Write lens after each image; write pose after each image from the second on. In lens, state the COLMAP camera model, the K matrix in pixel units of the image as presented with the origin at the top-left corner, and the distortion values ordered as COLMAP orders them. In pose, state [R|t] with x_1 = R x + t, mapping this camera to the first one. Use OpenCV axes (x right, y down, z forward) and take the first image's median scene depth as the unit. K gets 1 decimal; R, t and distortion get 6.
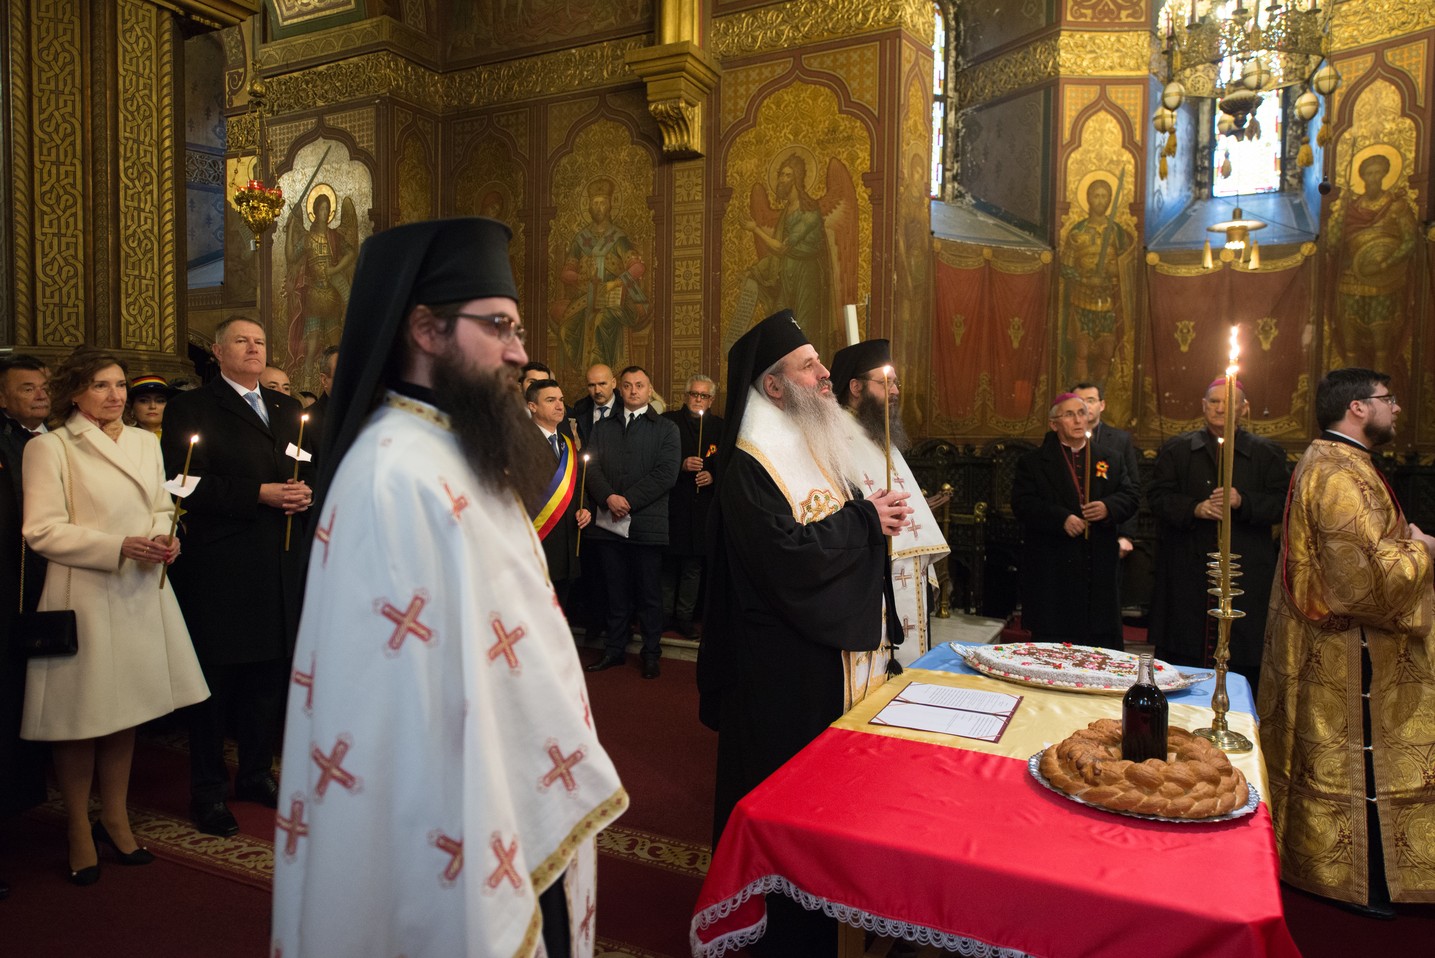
lens RADIAL K [[999.8, 0, 710.3], [0, 999.8, 471.2], [0, 0, 1]] dist [-0.005721, 0.012664]
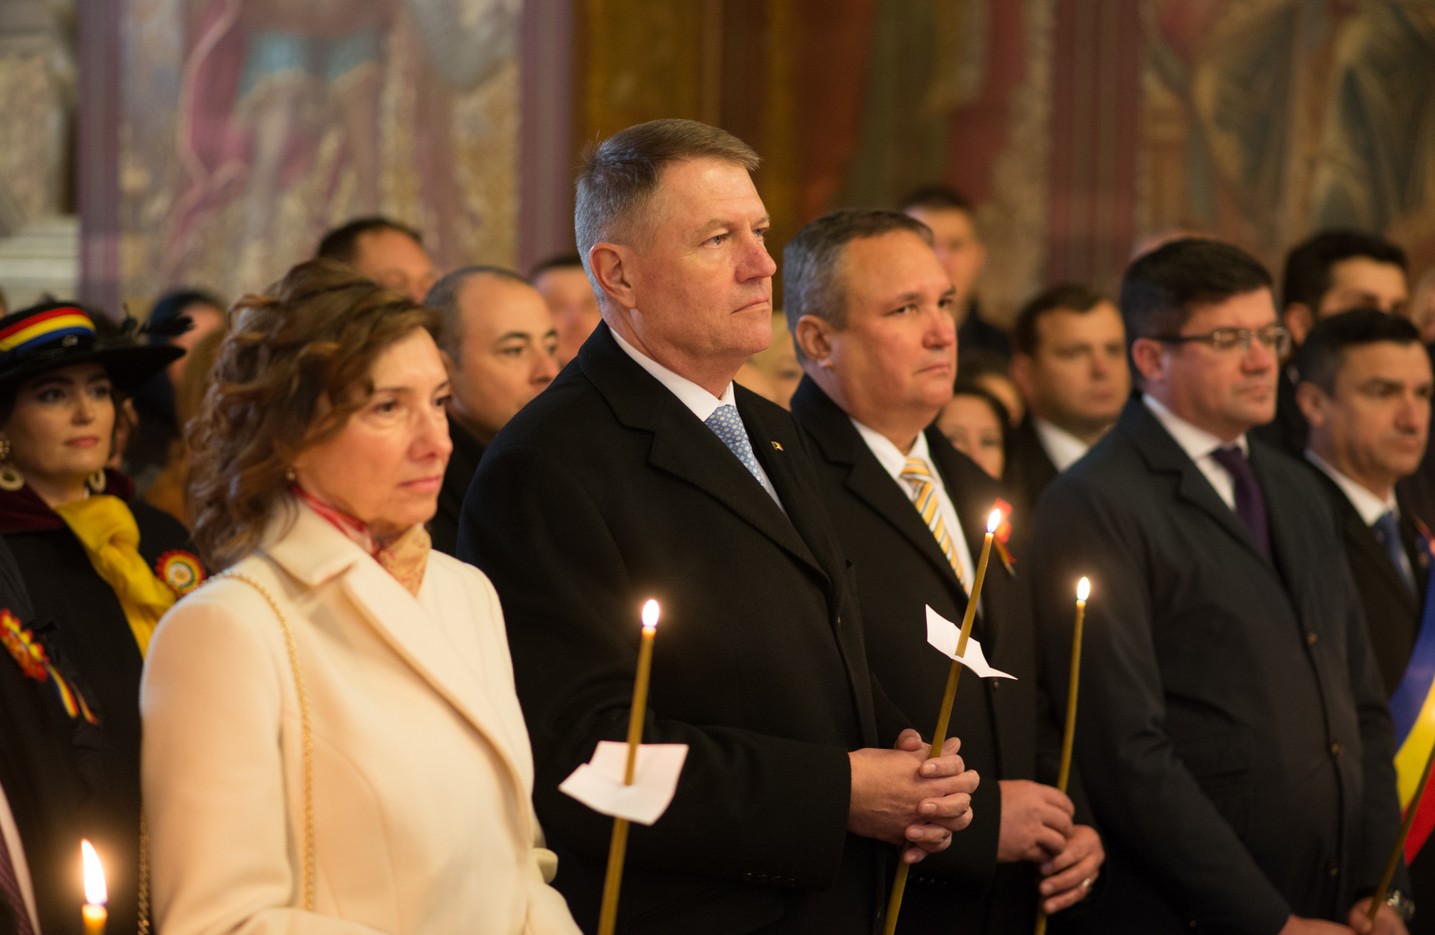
lens RADIAL K [[3545.6, 0, 685.0], [0, 3545.6, 446.7], [0, 0, 1]] dist [0.043014, 0.000000]
pose [[0.993135, 0.007853, -0.116709, -0.196837], [-0.009560, 0.999855, -0.014076, -0.029237], [0.116582, 0.015095, 0.993066, 0.021709]]
